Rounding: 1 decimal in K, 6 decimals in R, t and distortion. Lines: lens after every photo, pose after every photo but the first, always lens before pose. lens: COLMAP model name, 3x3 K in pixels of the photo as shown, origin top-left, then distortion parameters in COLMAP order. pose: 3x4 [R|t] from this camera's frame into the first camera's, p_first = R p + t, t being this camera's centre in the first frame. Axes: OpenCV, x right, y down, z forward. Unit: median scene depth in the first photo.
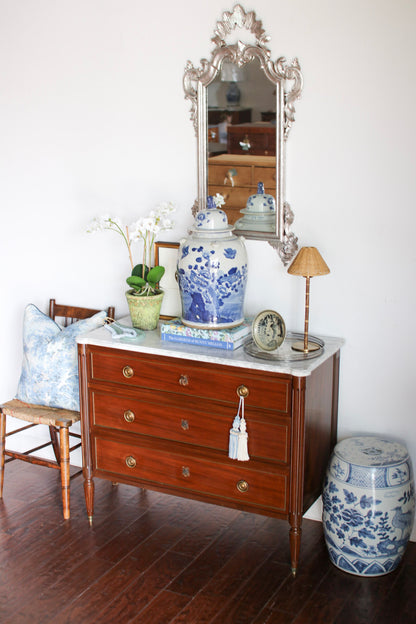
lens RADIAL K [[867.2, 0, 208.0], [0, 867.2, 312.0], [0, 0, 1]] dist [-0.172852, 0.194481]
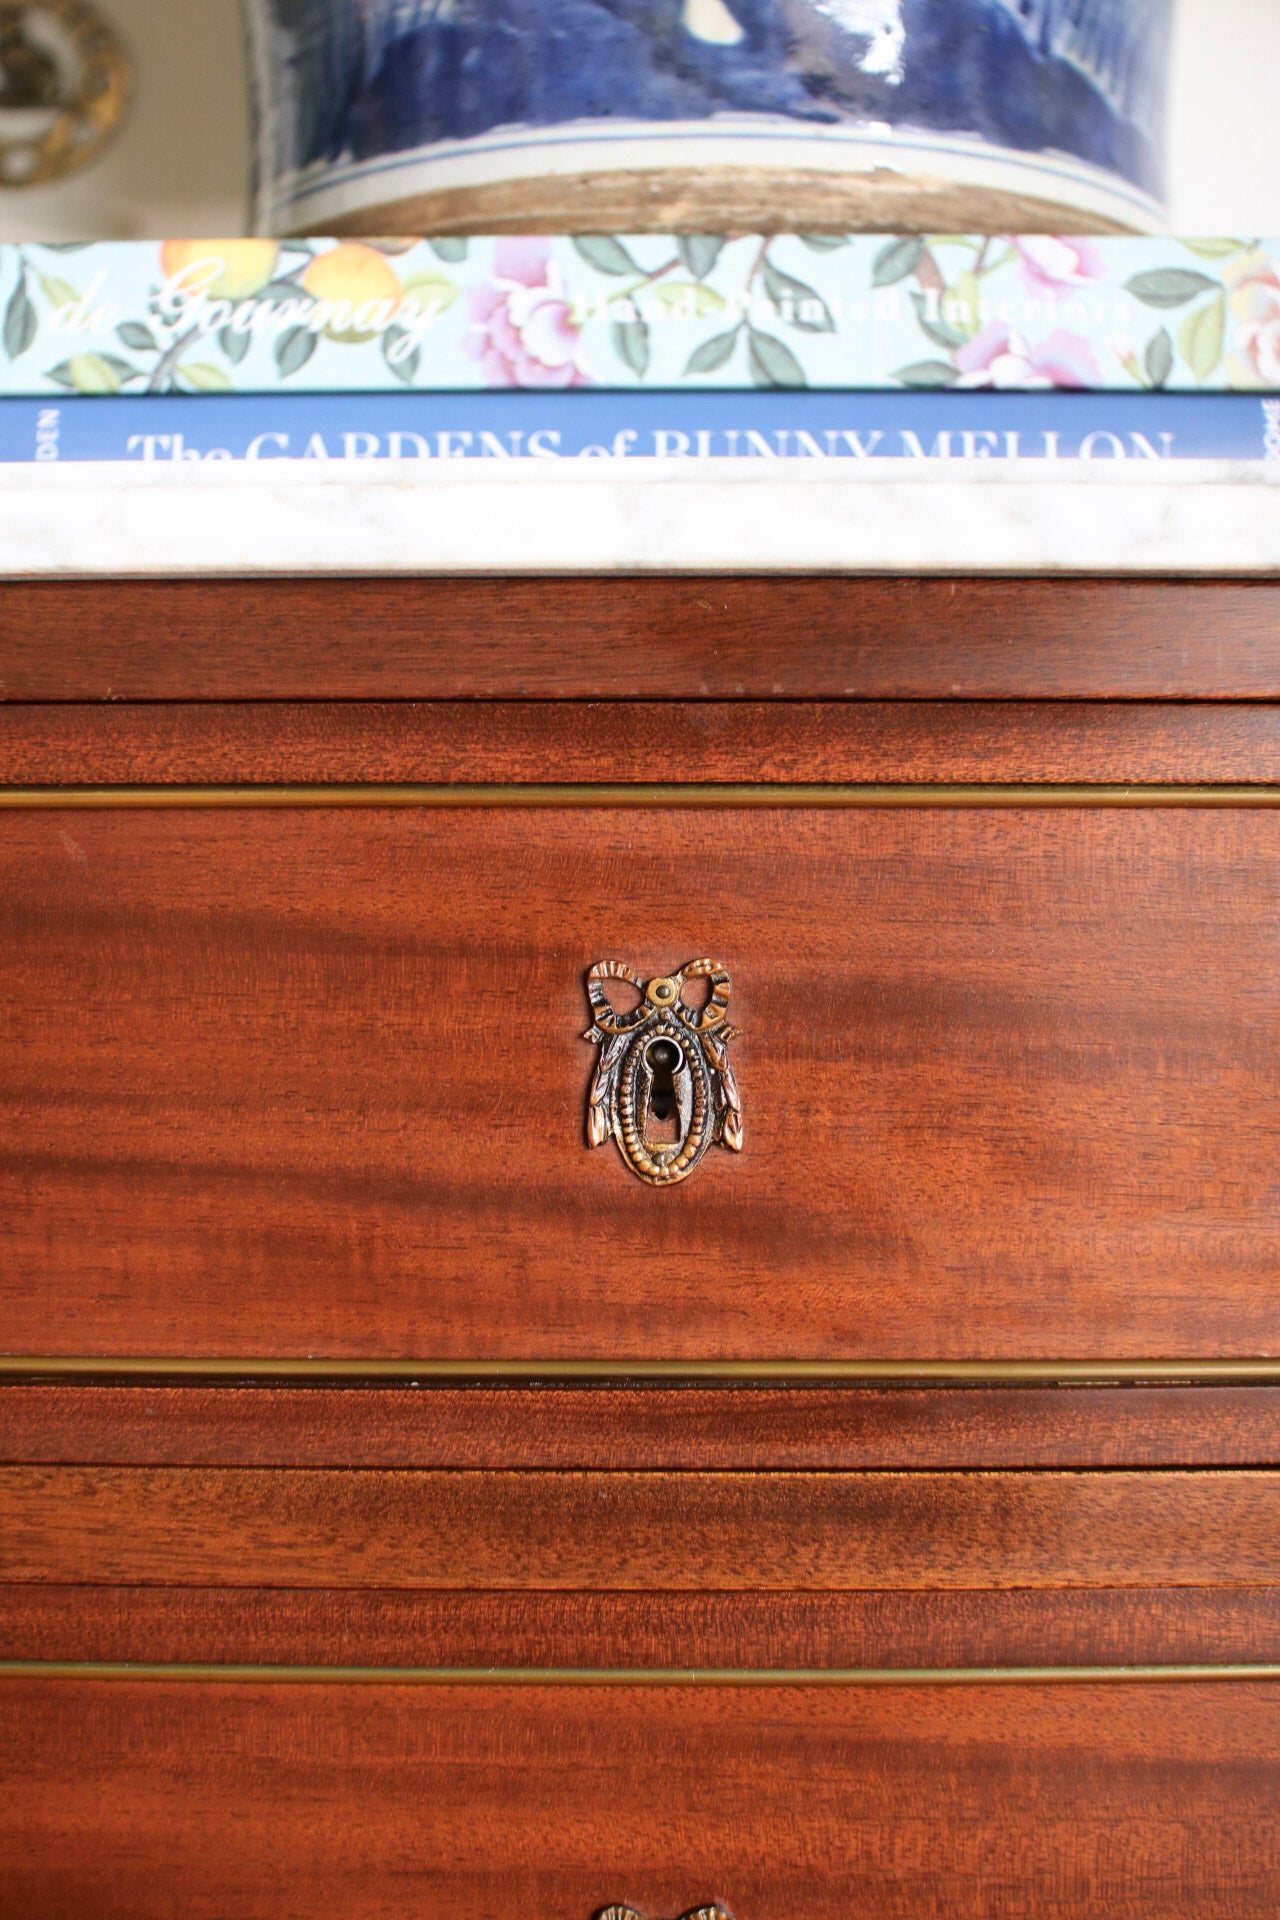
lens RADIAL K [[2668.2, 0, 640.0], [0, 2668.2, 960.0], [0, 0, 1]] dist [-0.172852, 0.194481]
pose [[0.896137, -0.010841, 0.443644, -0.095489], [0.107125, 0.975422, -0.192550, 0.101731], [-0.430653, 0.220077, 0.875274, 0.868571]]
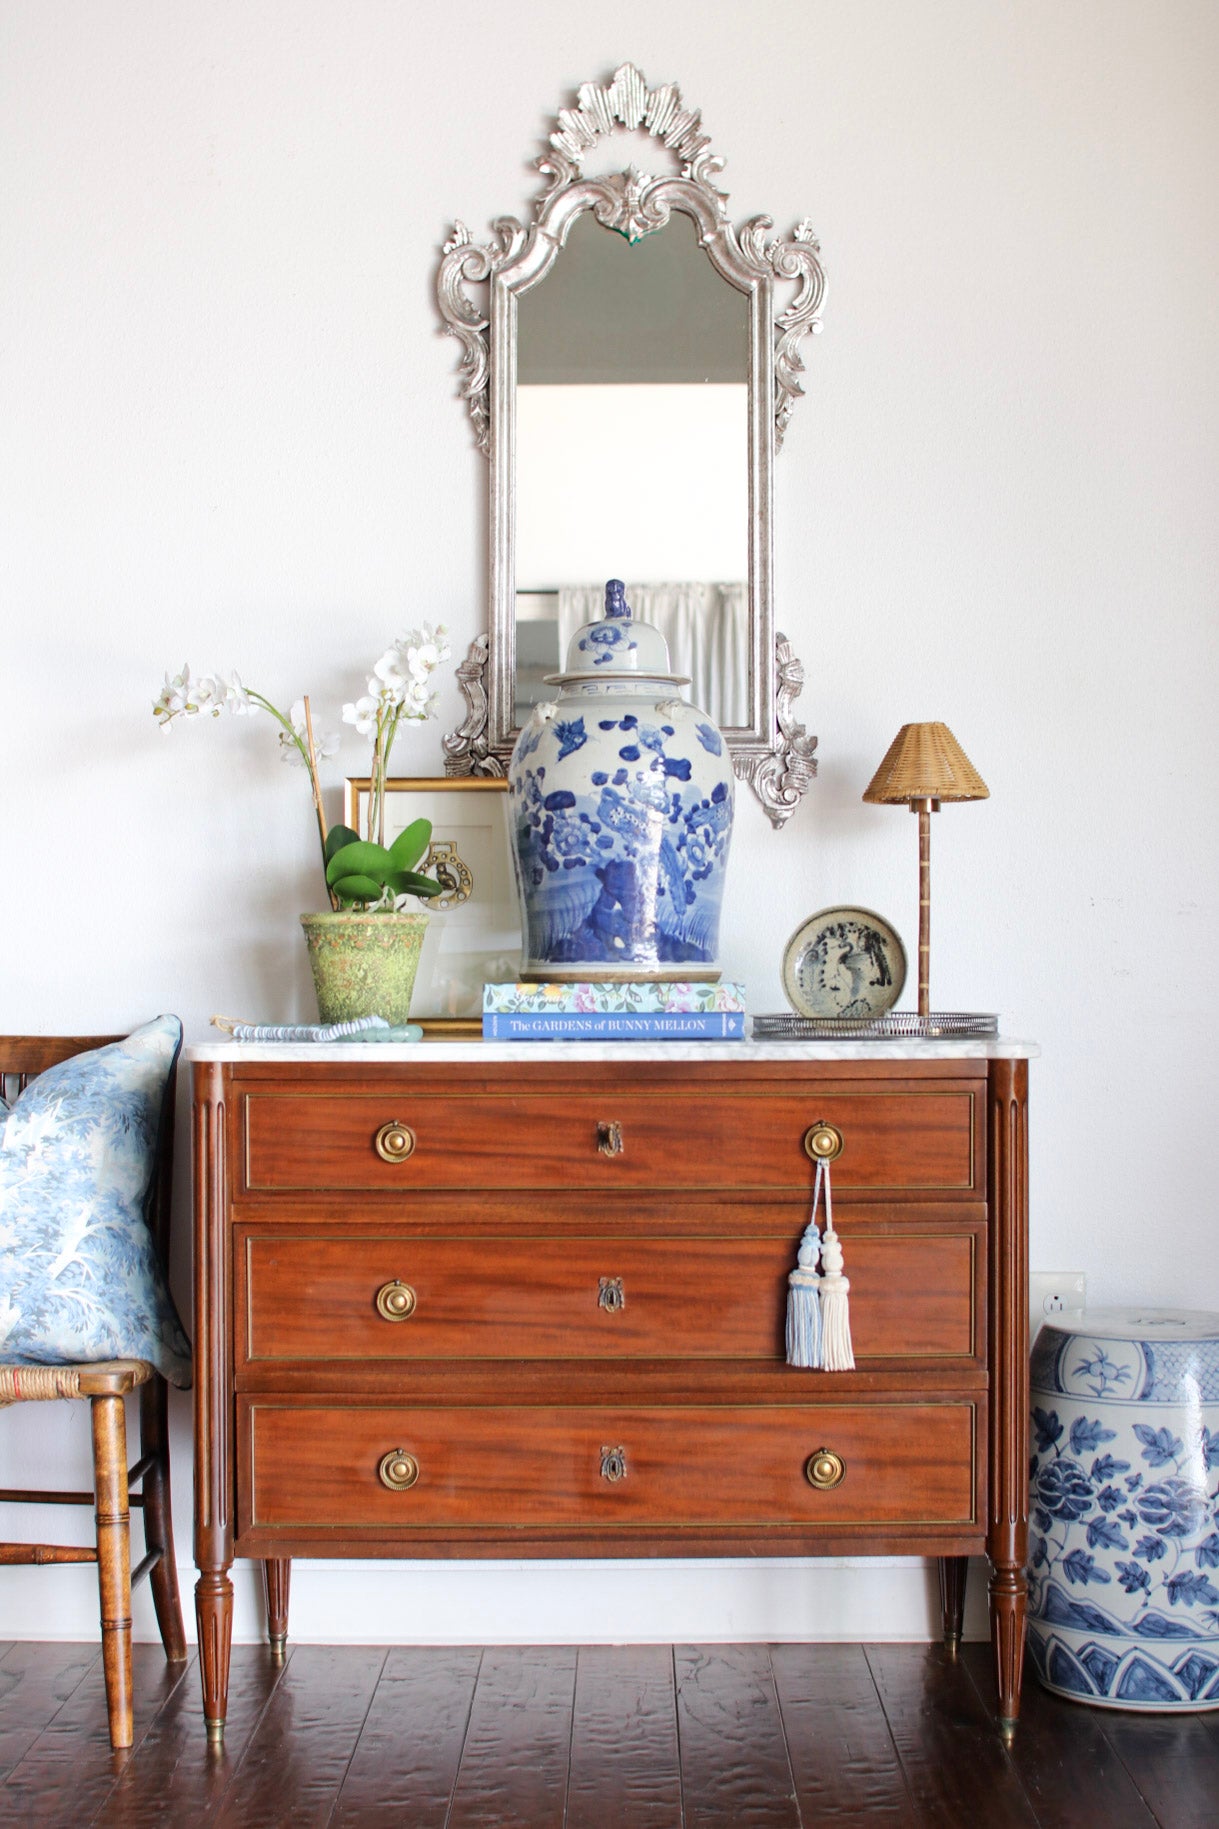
lens RADIAL K [[2683.1, 0, 635.6], [0, 2683.1, 937.7], [0, 0, 1]] dist [-0.175252, 0.202679]
pose [[0.890268, 0.001655, 0.455434, -0.450369], [0.112181, 0.968387, -0.222806, 0.221751], [-0.441405, 0.249448, 0.861938, 0.164492]]
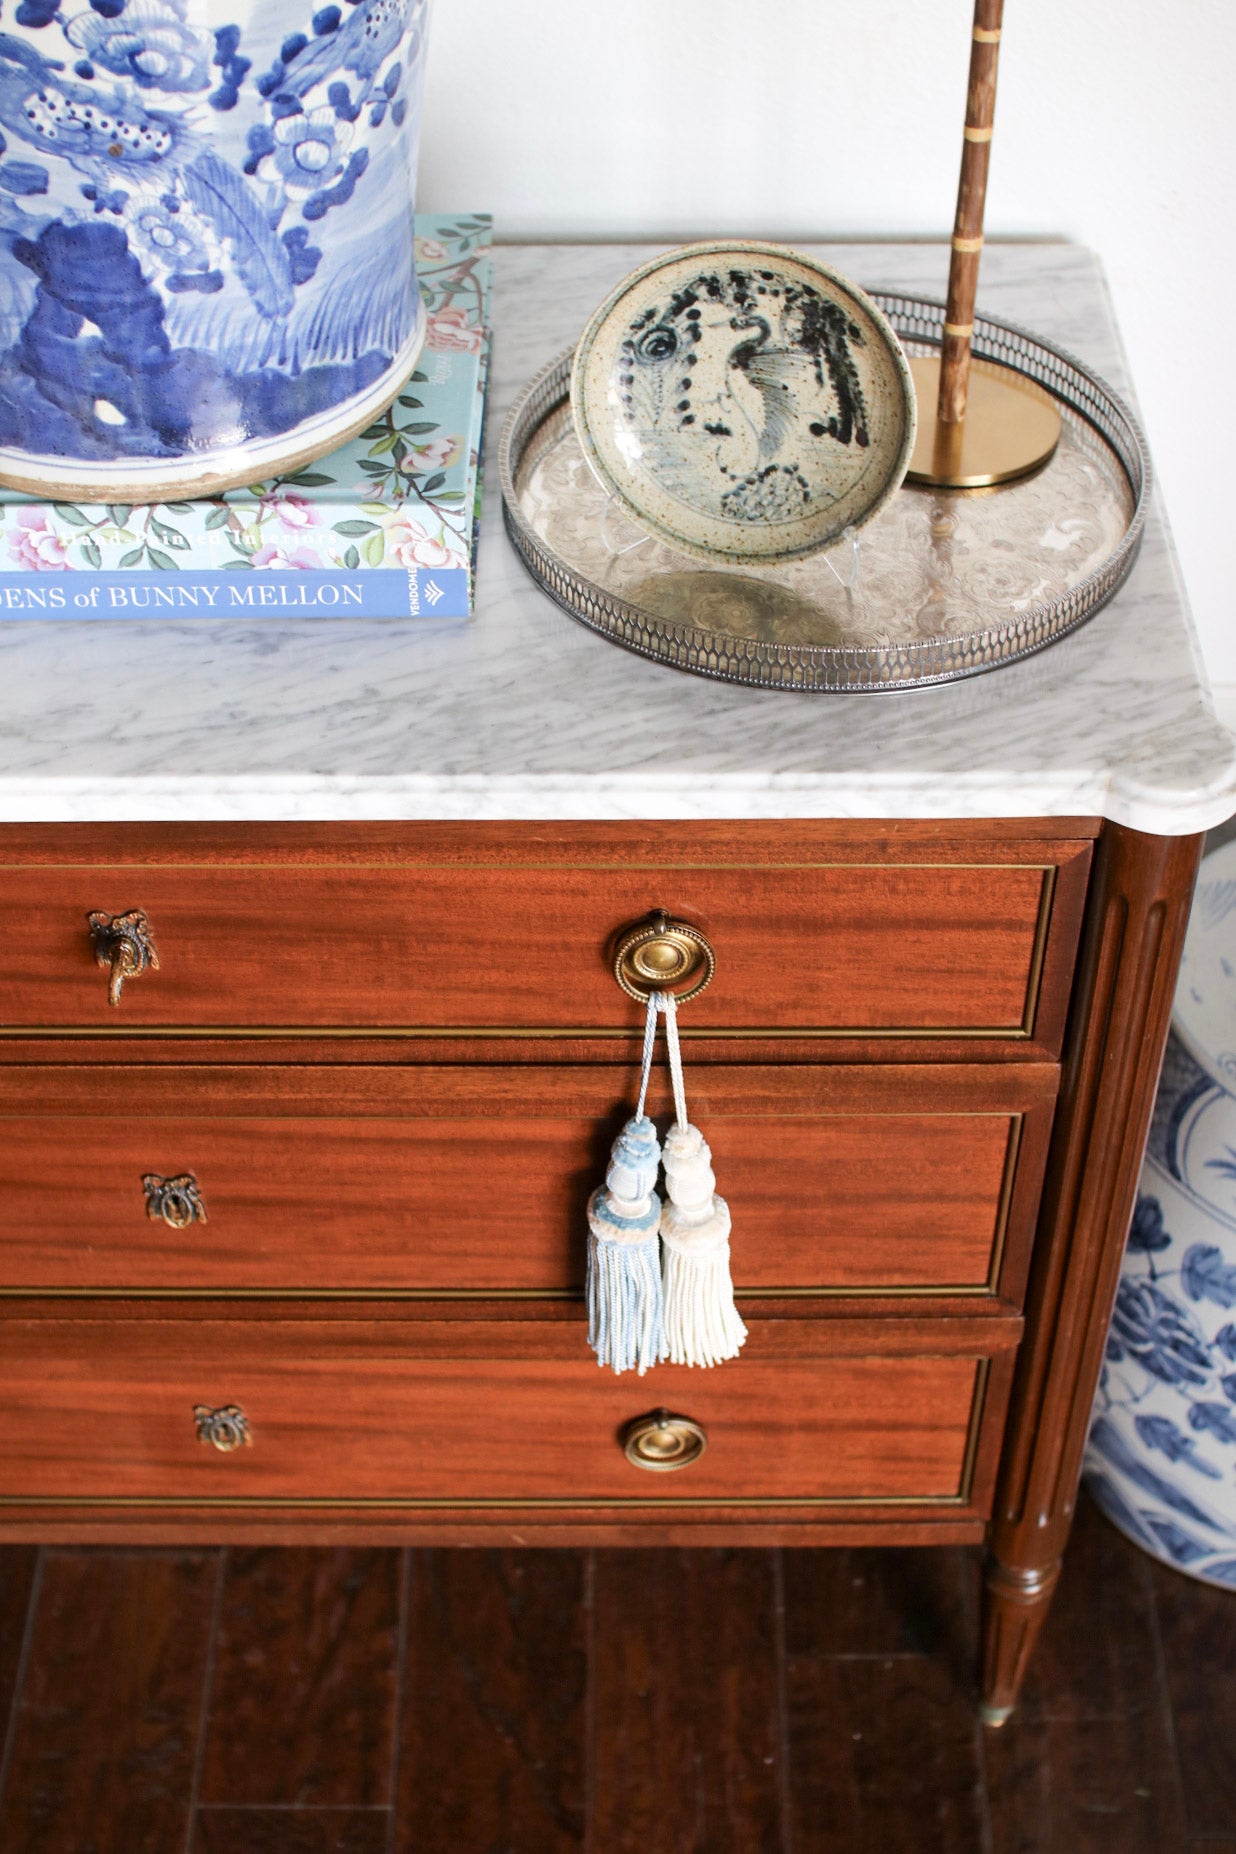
lens RADIAL K [[2671.2, 0, 622.3], [0, 2671.2, 908.6], [0, 0, 1]] dist [-0.177640, 0.225174]
pose [[0.893042, -0.314309, 0.322002, -0.083084], [0.115179, 0.851436, 0.511655, -0.107823], [-0.434982, -0.419842, 0.796570, 0.677354]]
